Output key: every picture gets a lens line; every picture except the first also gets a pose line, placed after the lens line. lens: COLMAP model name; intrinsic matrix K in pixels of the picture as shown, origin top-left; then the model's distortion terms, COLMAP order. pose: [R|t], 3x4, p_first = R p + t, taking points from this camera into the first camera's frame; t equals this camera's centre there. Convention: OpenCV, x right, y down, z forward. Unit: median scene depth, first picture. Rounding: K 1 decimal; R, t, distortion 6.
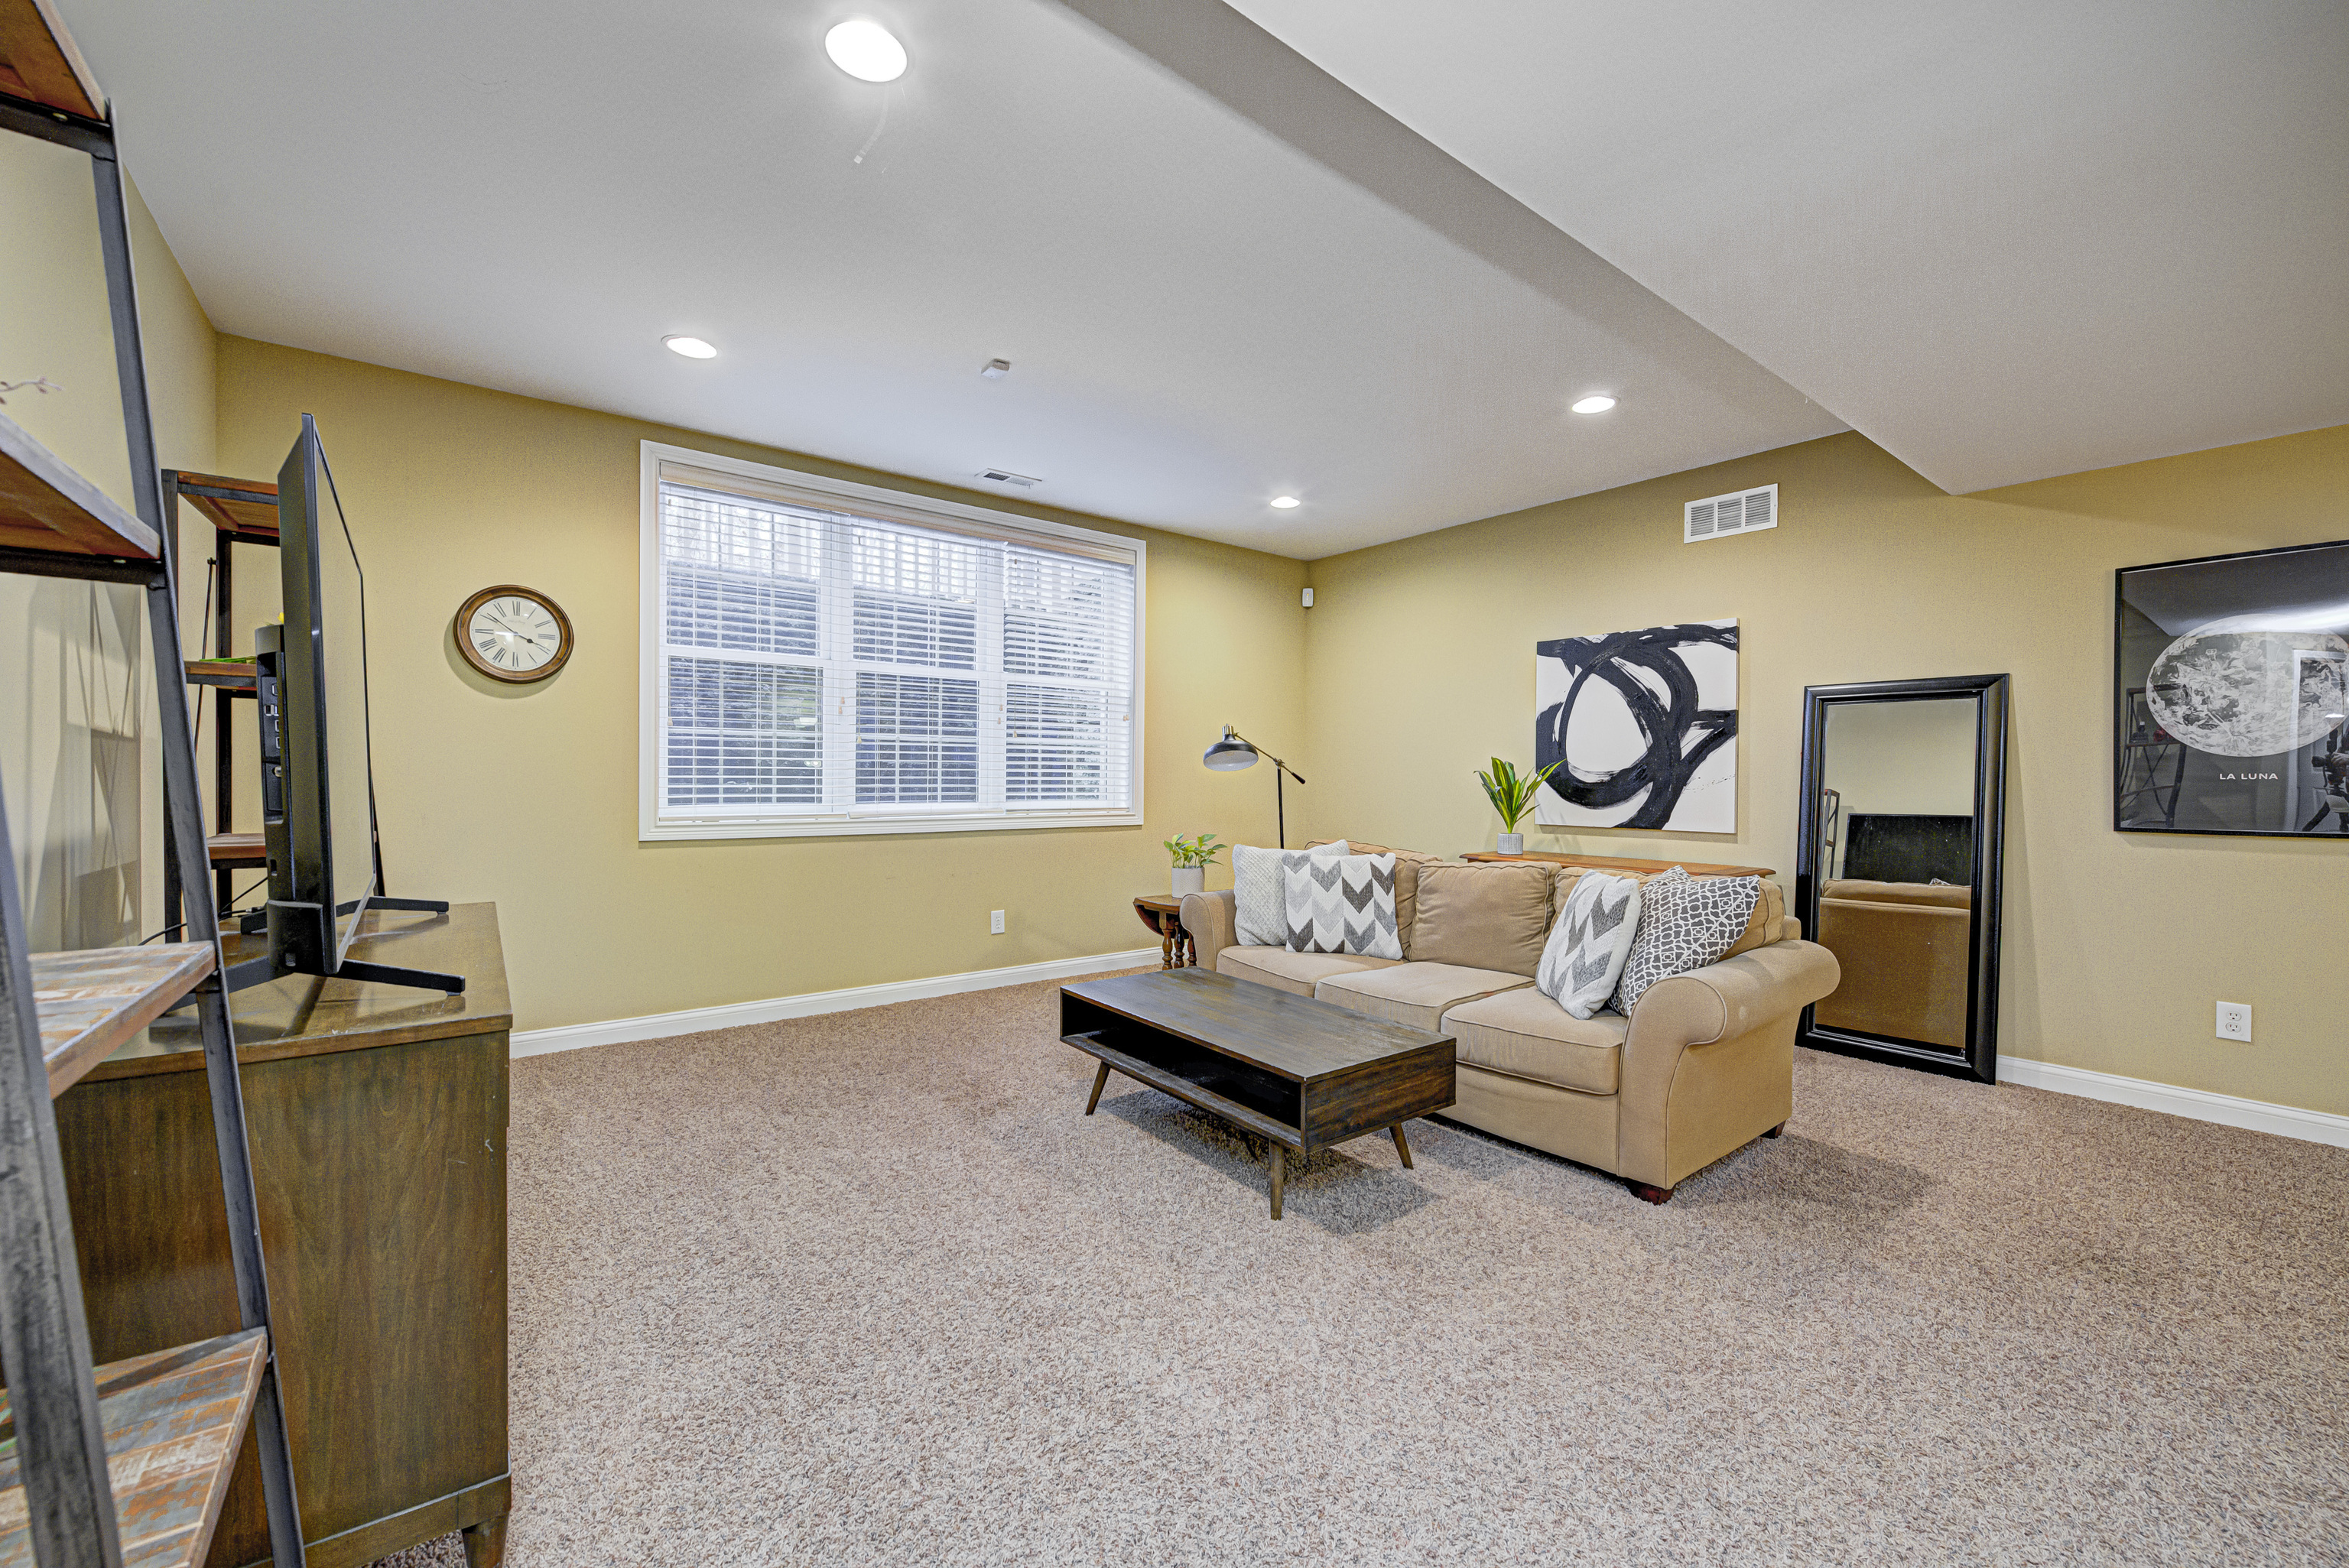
lens RADIAL K [[933.3, 0, 1175.3], [0, 933.3, 779.1], [0, 0, 1]] dist [0.001477, -0.000099]
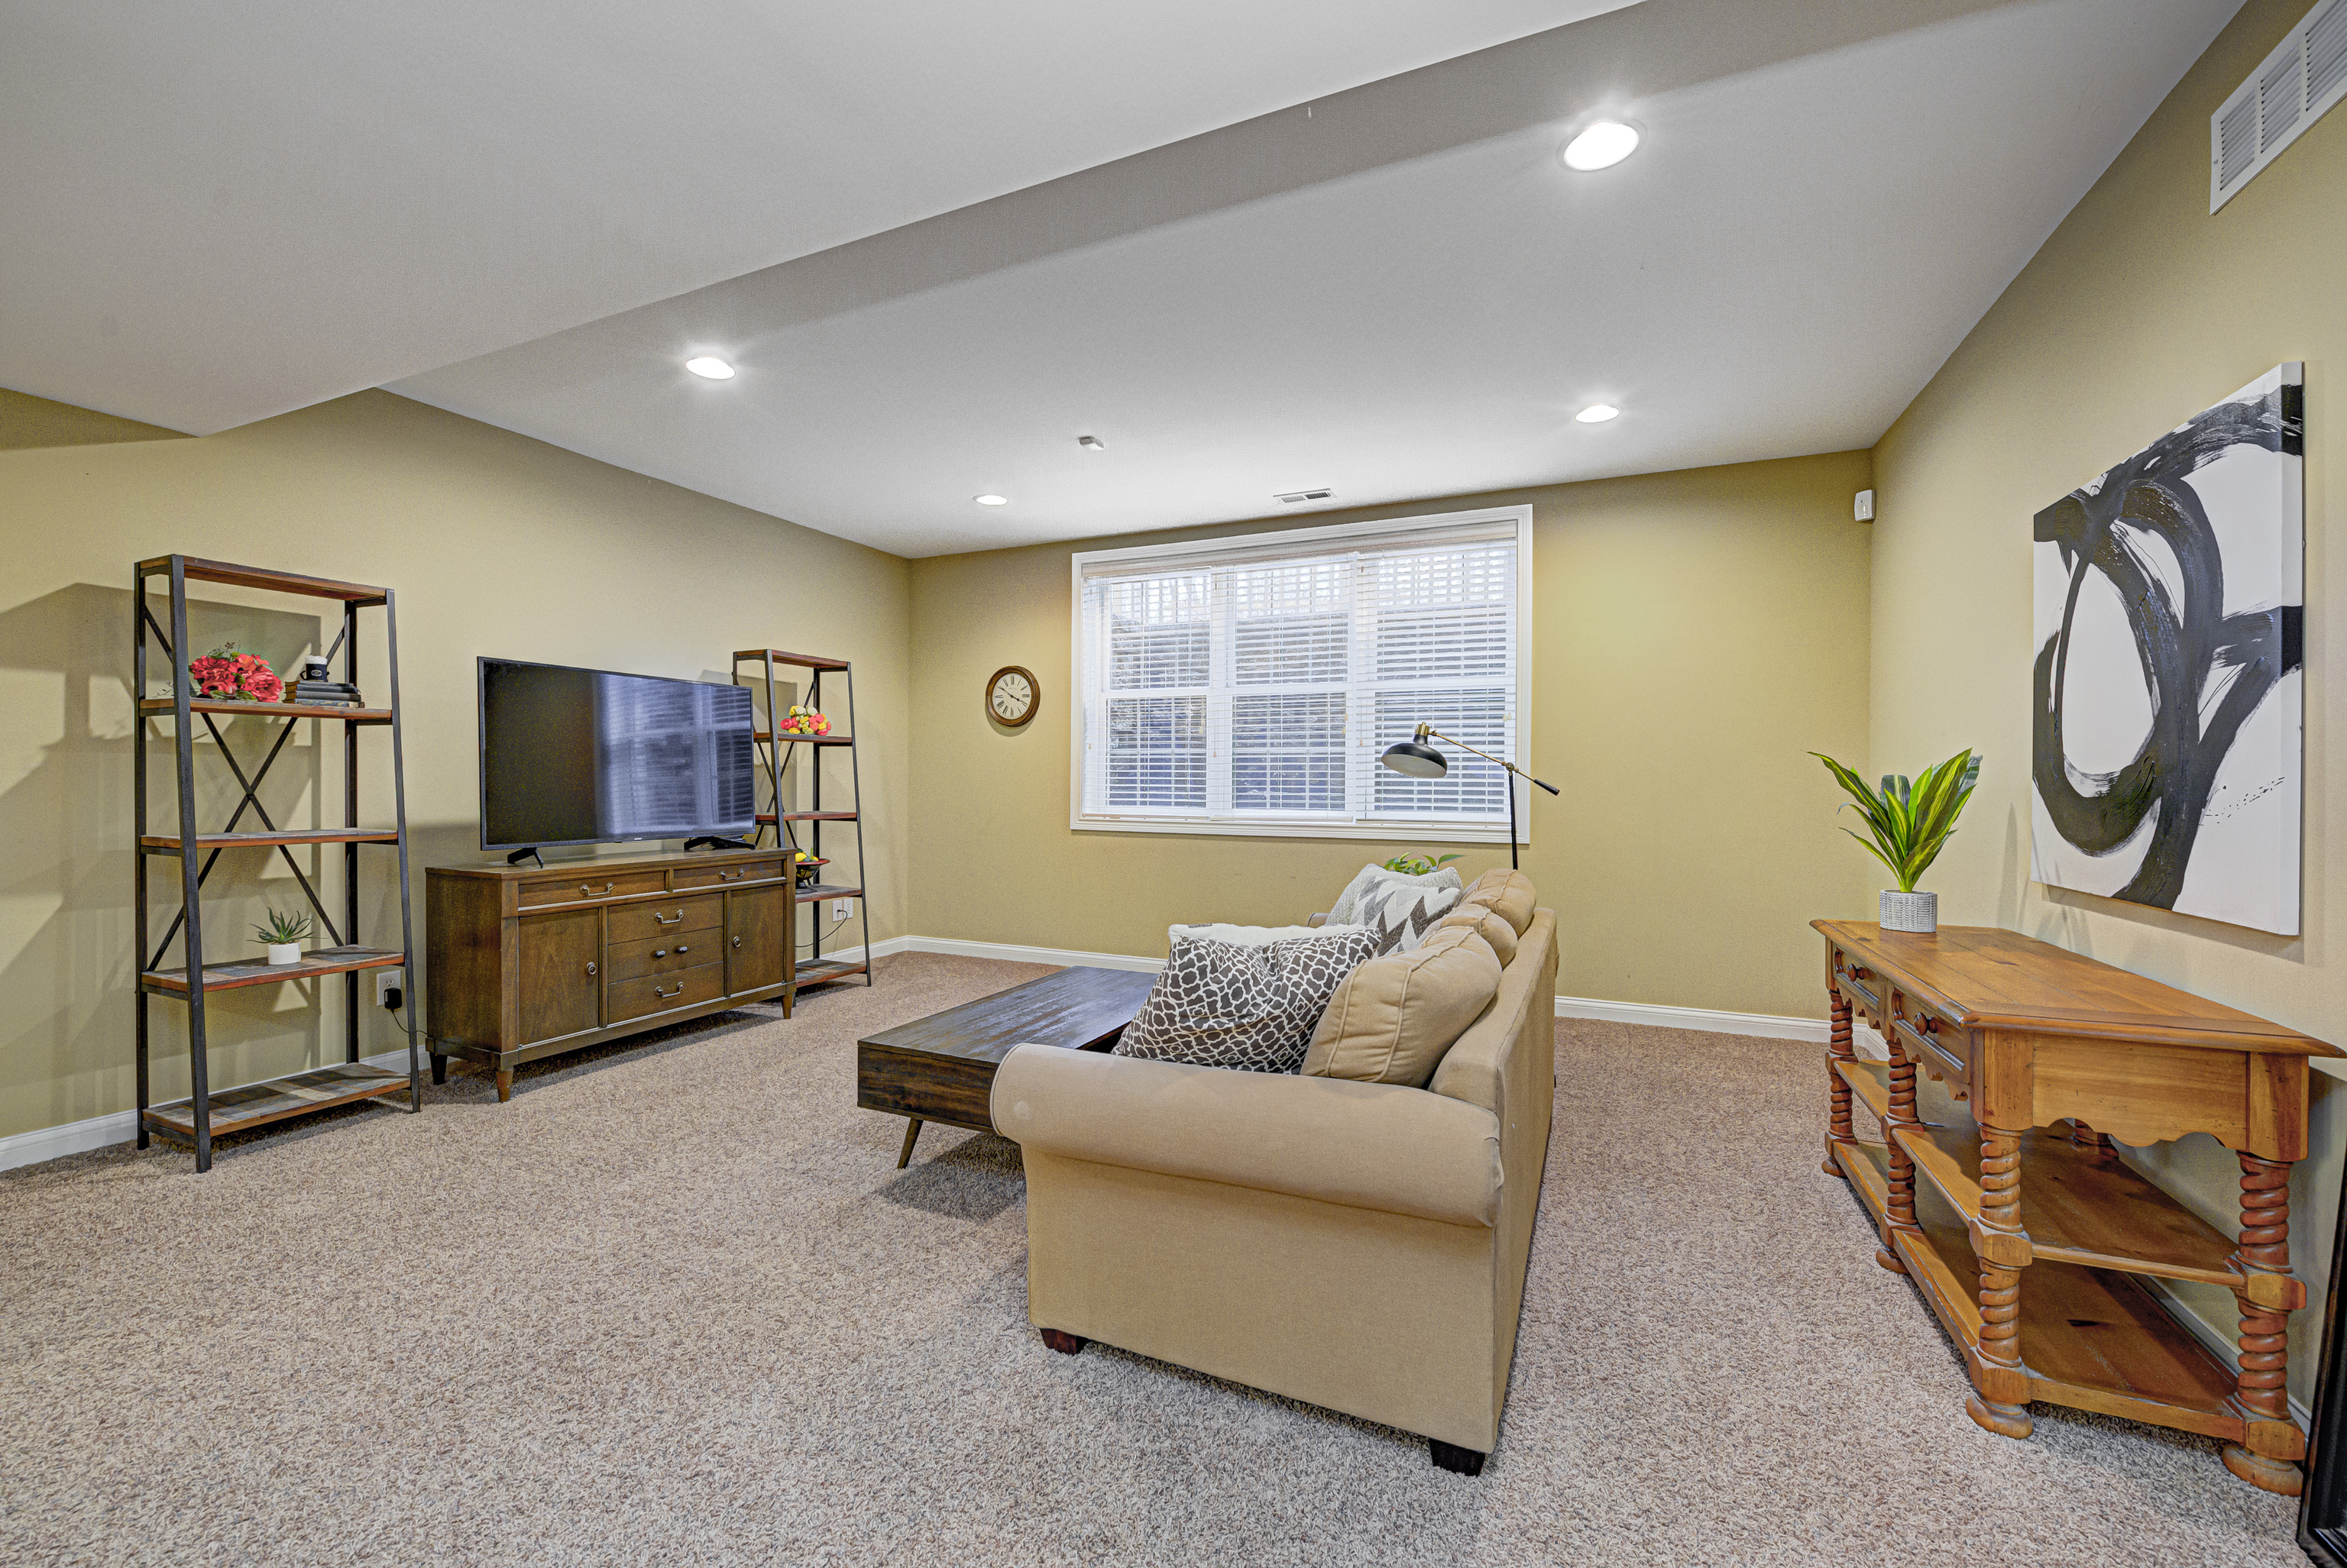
lens RADIAL K [[932.4, 0, 1174.3], [0, 932.4, 779.1], [0, 0, 1]] dist [0.001477, -0.000099]
pose [[0.467710, -0.006542, -0.883858, 0.693038], [-0.004660, 0.999940, -0.009868, 0.001366], [0.883869, 0.008735, 0.467652, 0.409739]]
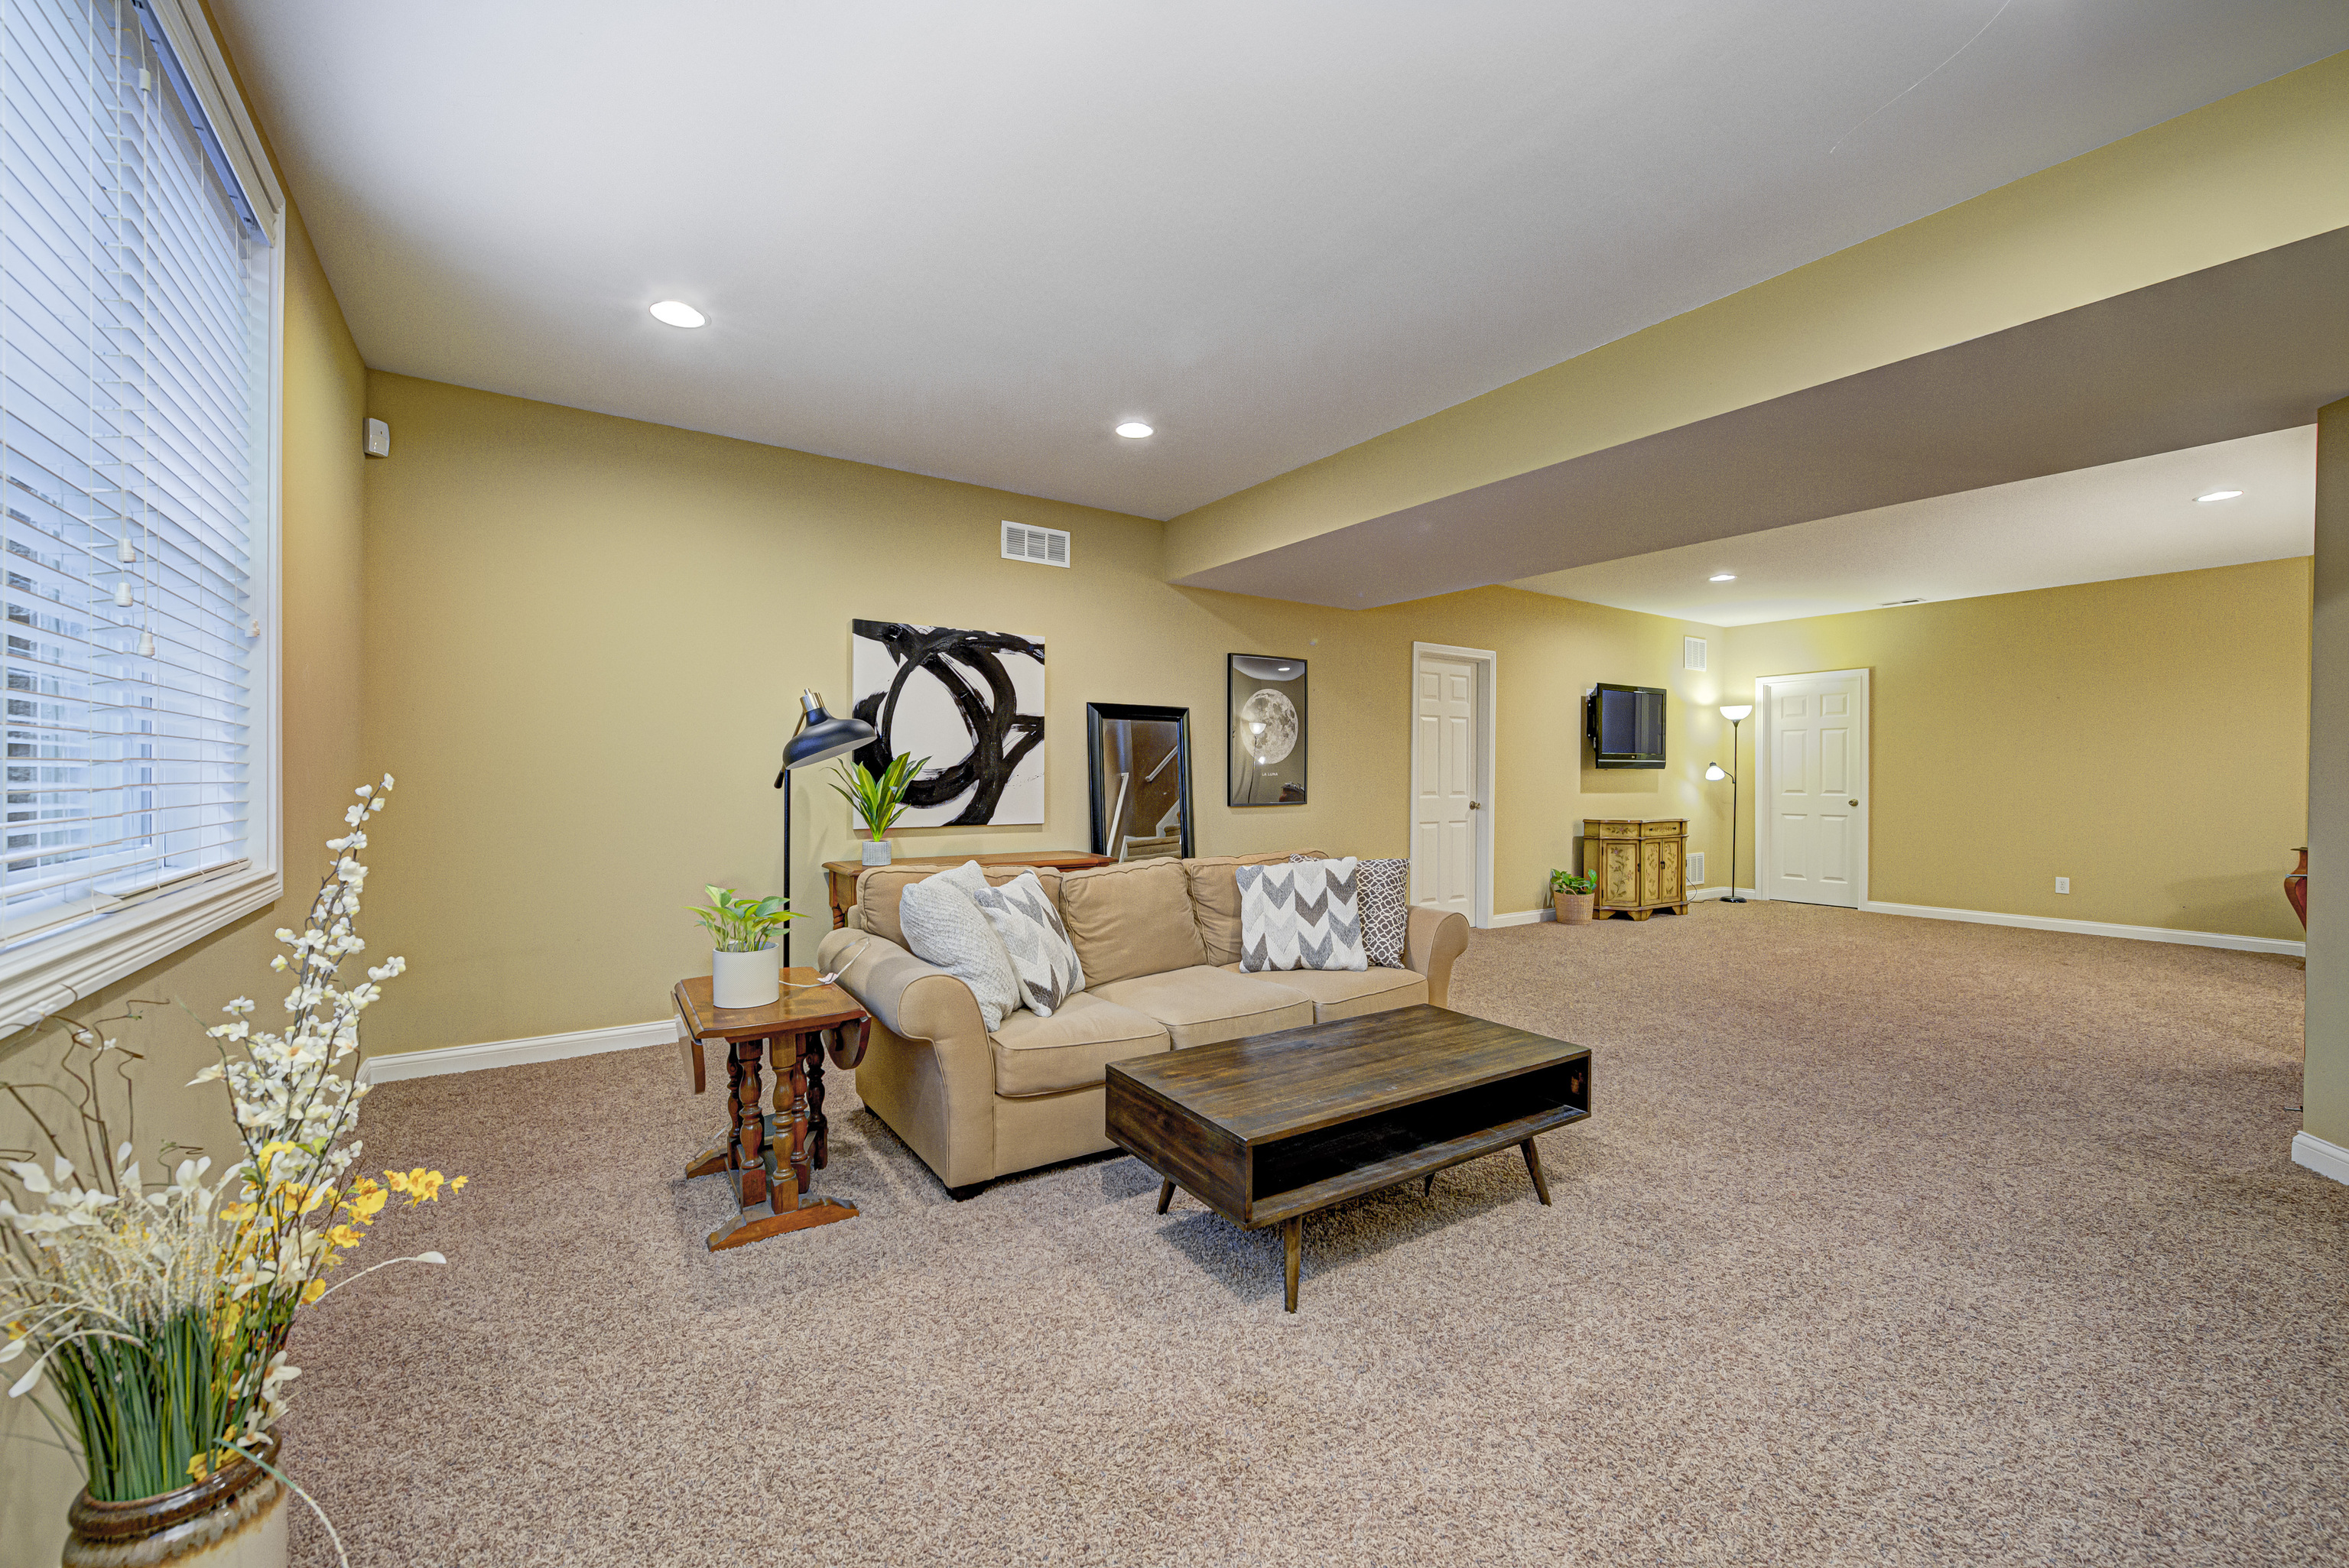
lens RADIAL K [[915.3, 0, 1168.7], [0, 915.3, 777.3], [0, 0, 1]] dist [0.000231, -0.000027]
pose [[0.065505, -0.011953, 0.997781, -0.499521], [-0.002869, 0.999922, 0.012167, -0.012566], [-0.997848, -0.003660, 0.065466, 0.739033]]
